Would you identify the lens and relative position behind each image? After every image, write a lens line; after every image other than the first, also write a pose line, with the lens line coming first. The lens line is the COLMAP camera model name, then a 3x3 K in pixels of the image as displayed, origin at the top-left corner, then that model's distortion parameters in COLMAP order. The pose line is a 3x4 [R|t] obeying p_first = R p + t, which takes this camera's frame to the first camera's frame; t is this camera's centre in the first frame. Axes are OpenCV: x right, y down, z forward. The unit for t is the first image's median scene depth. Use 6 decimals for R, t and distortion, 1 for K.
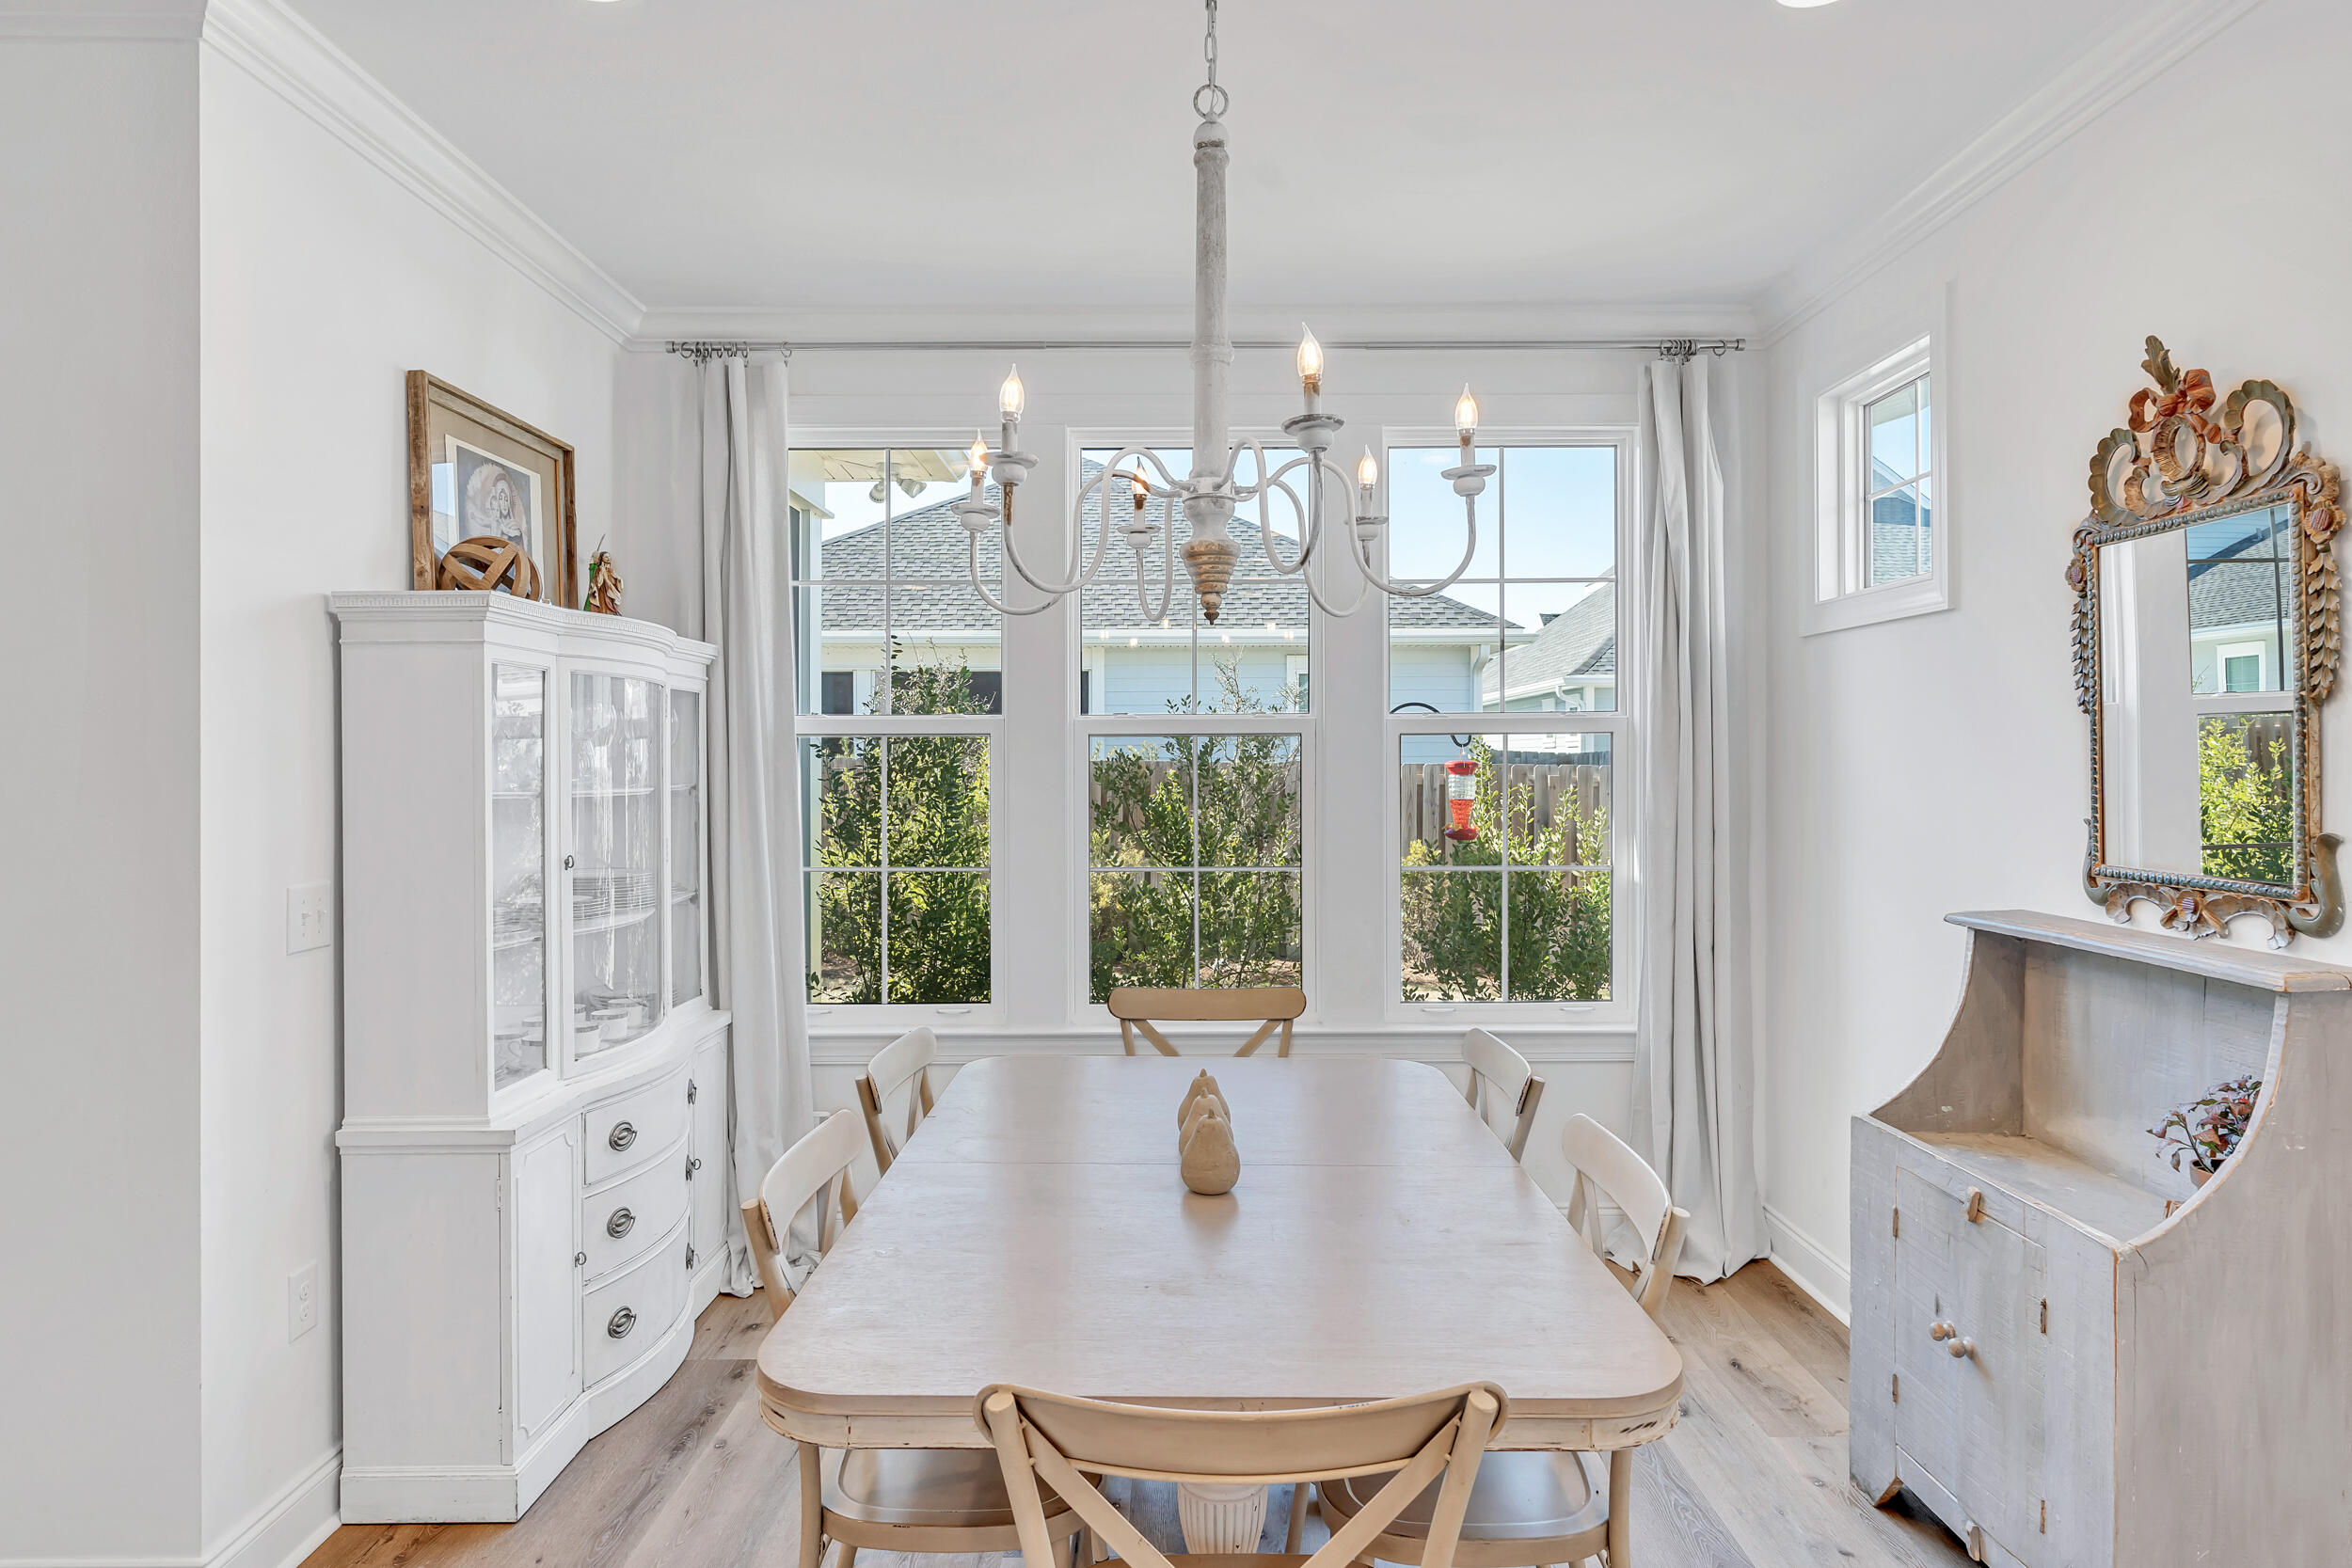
lens RADIAL K [[1331.0, 0, 1197.0], [0, 1331.0, 770.9], [0, 0, 1]] dist [-0.004724, -0.001929]
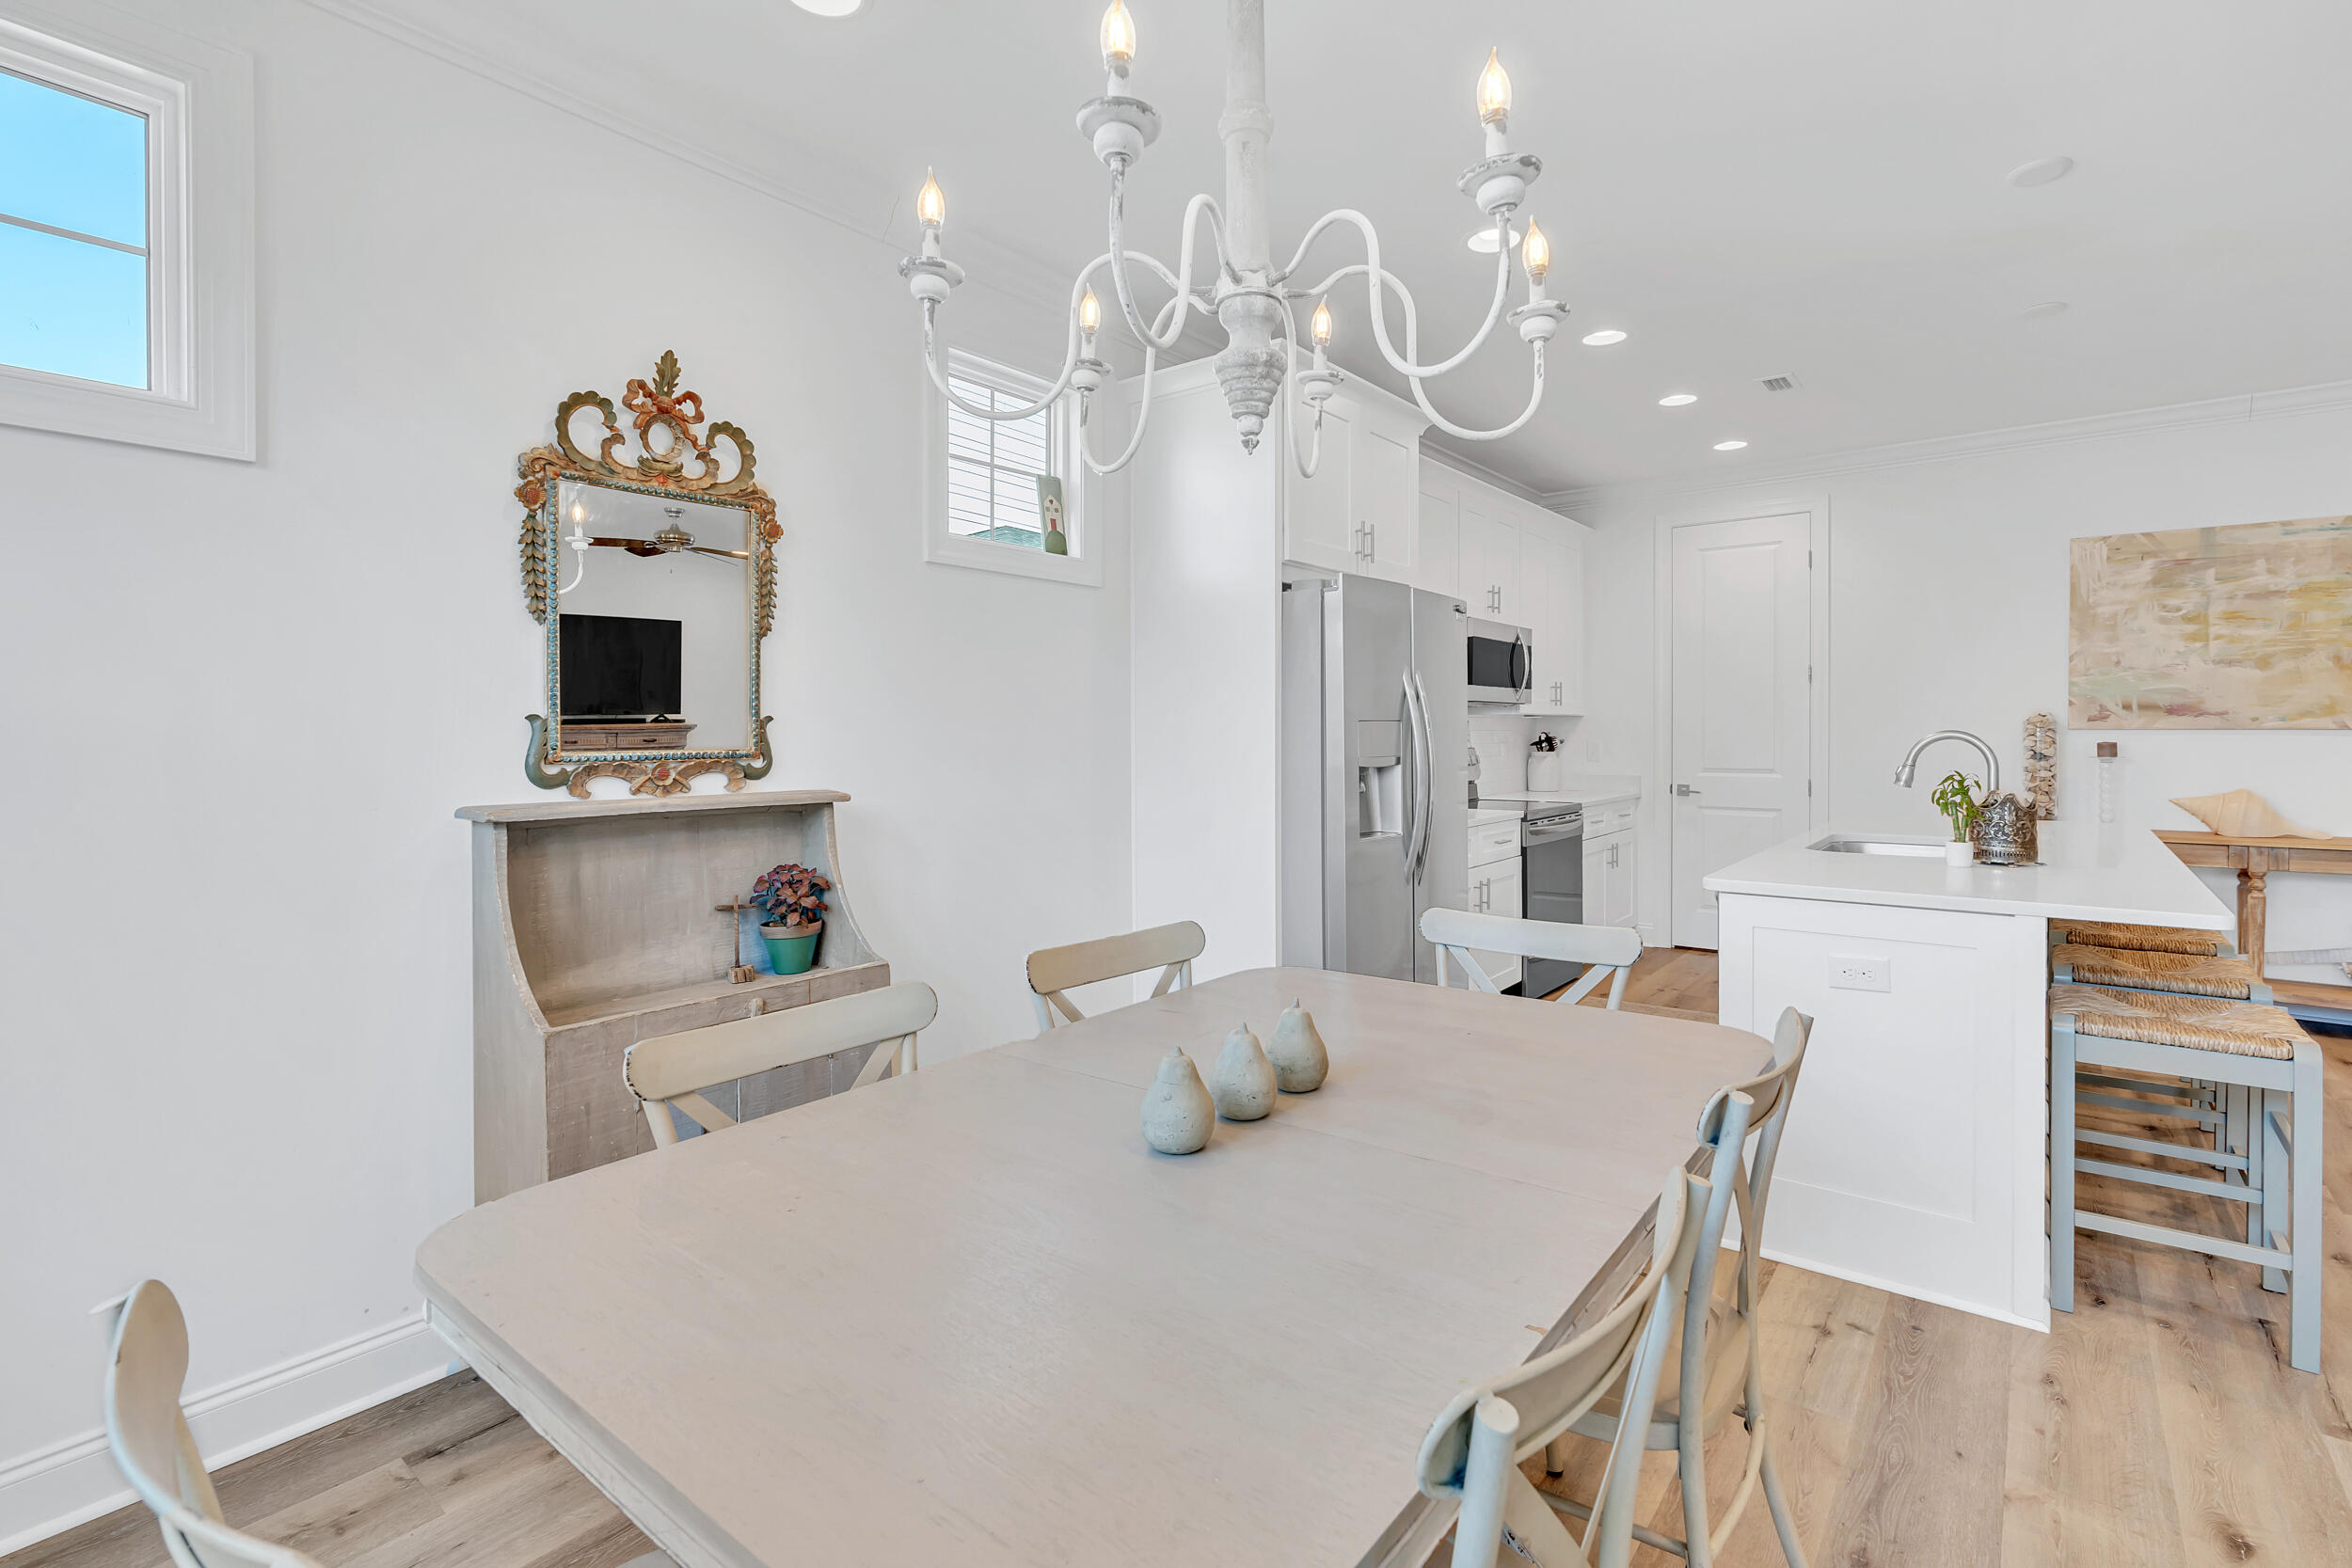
lens RADIAL K [[1069.1, 0, 1225.4], [0, 1069.1, 751.0], [0, 0, 1]] dist [0.006963, 0.000688]
pose [[-0.789312, -0.003685, 0.613981, -0.289010], [0.013104, 0.999653, 0.022845, 0.044788], [-0.613853, 0.026077, -0.788990, 1.117322]]
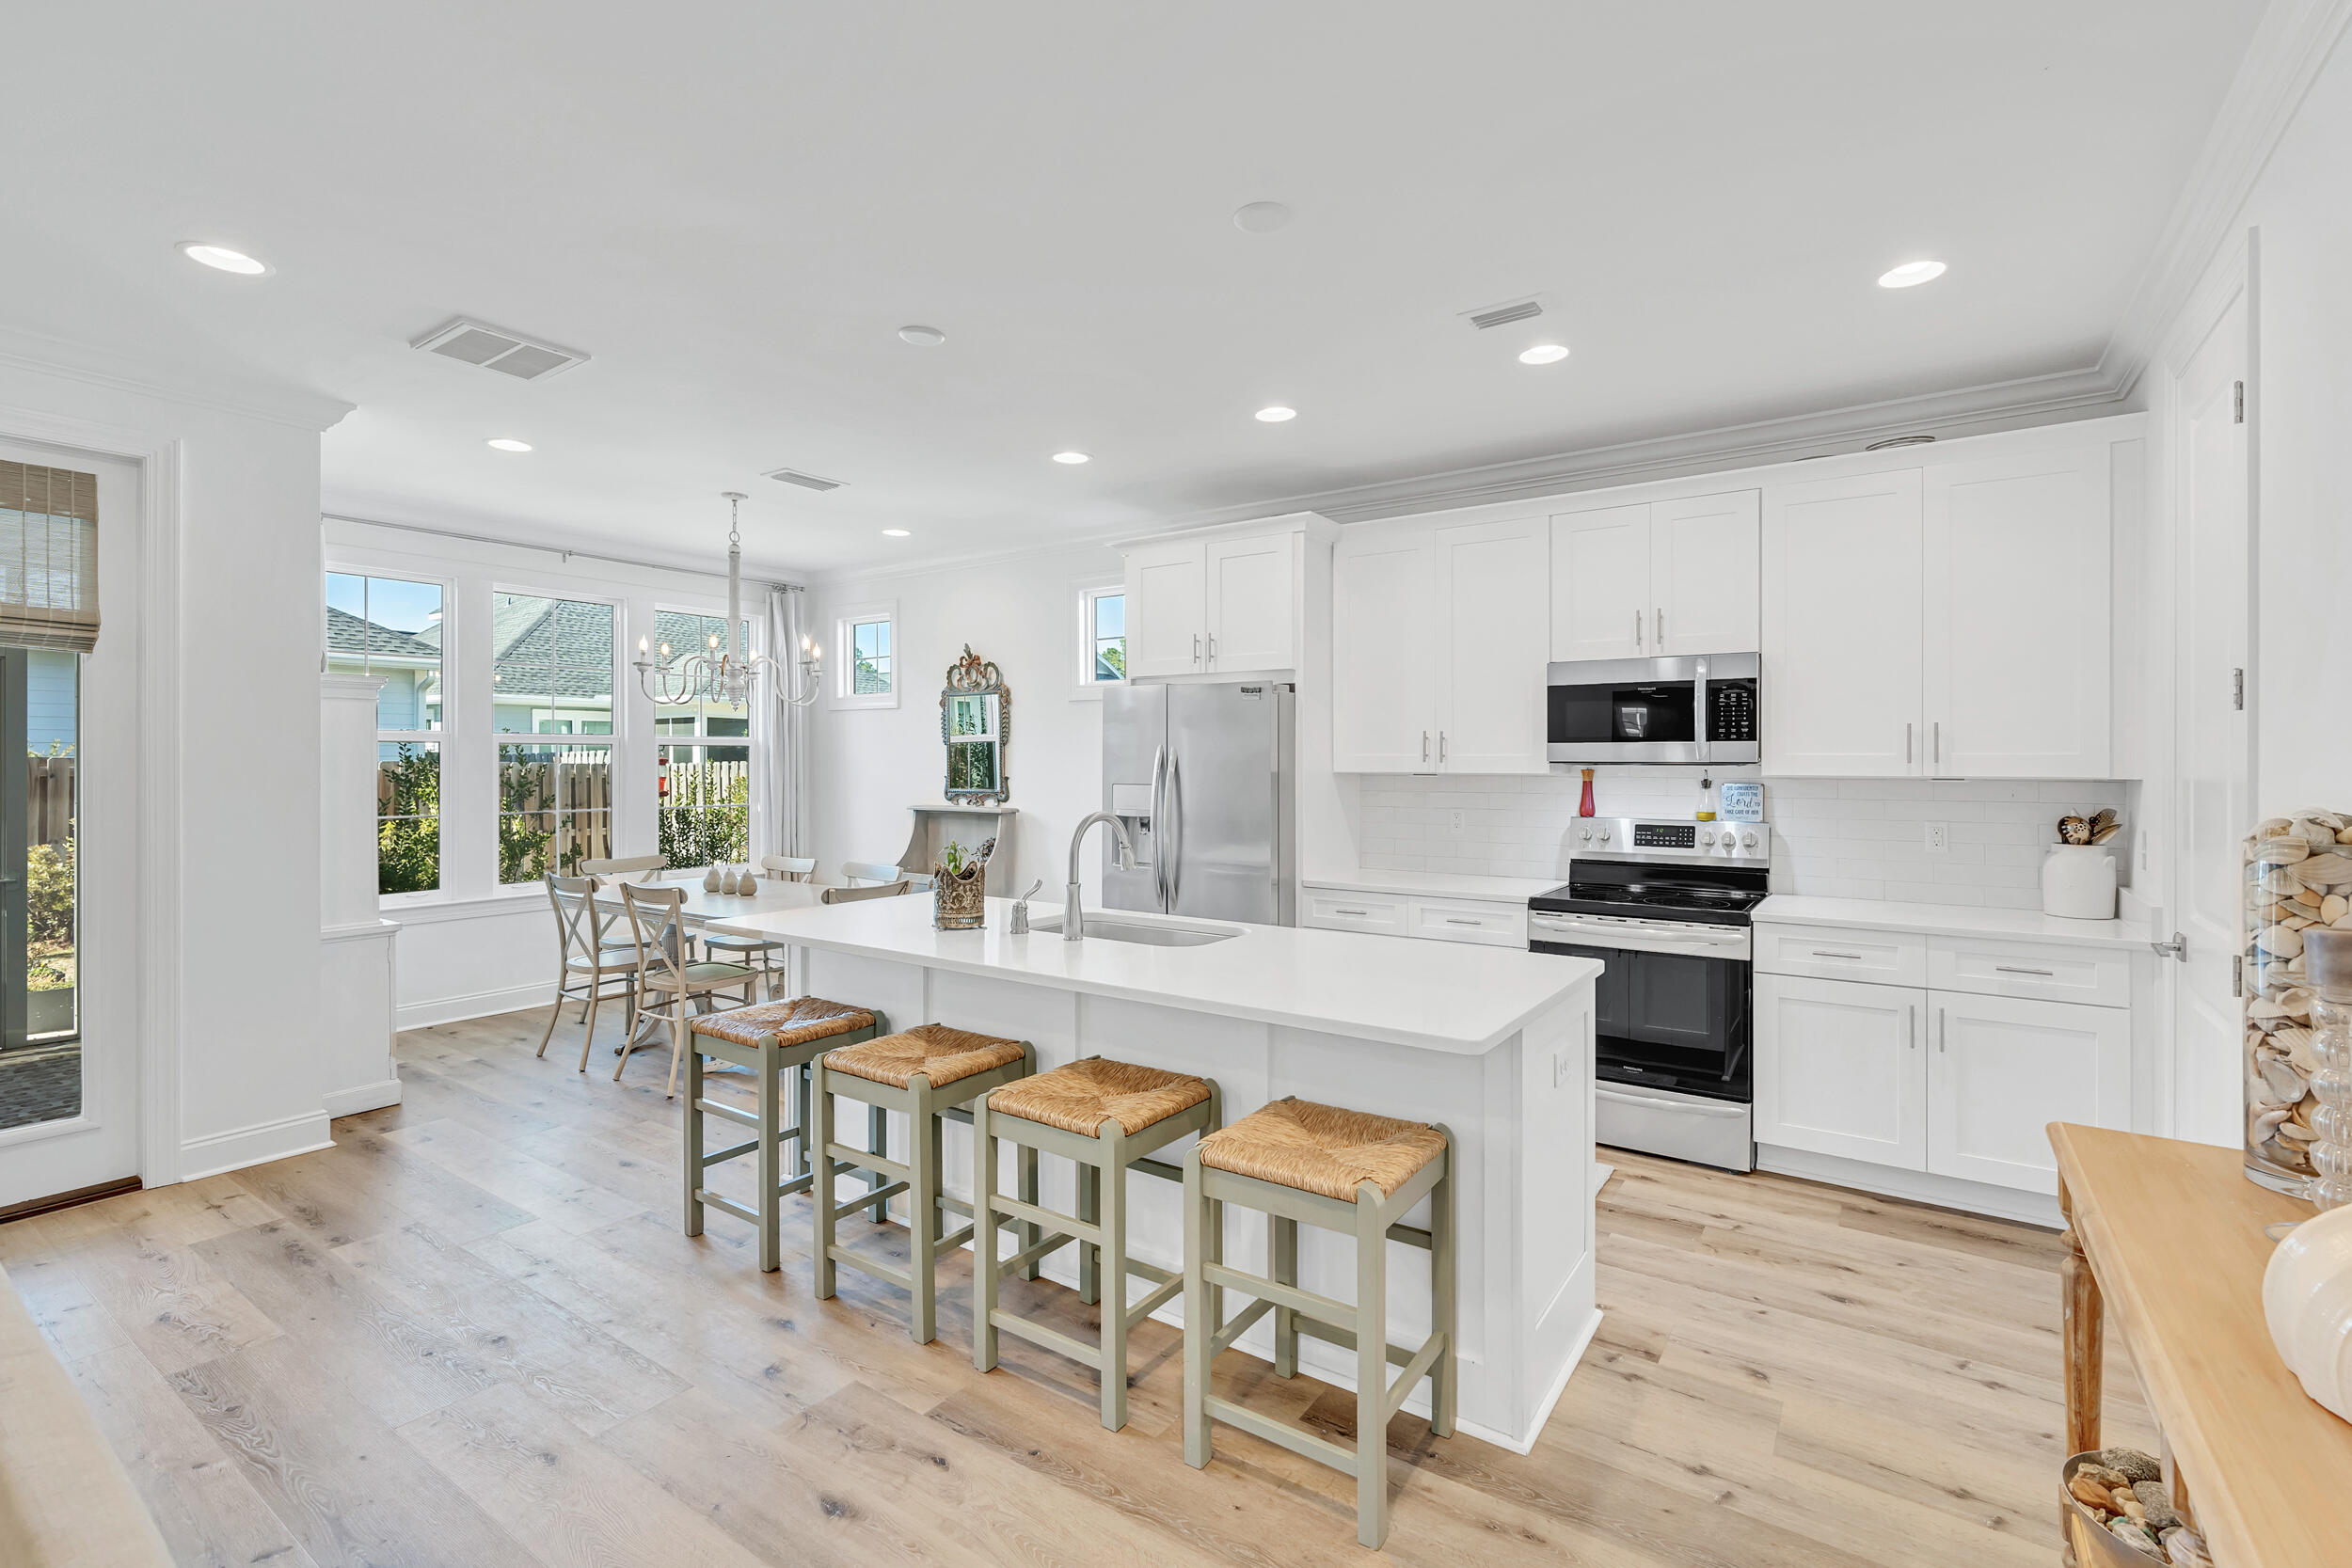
lens RADIAL K [[1069.1, 0, 1185.9], [0, 1069.1, 764.3], [0, 0, 1]] dist [0.006963, 0.000688]
pose [[0.571197, 0.000926, 0.820812, -1.008011], [0.004303, 0.999982, -0.004123, 0.016400], [-0.820802, 0.005887, 0.571183, -0.879219]]
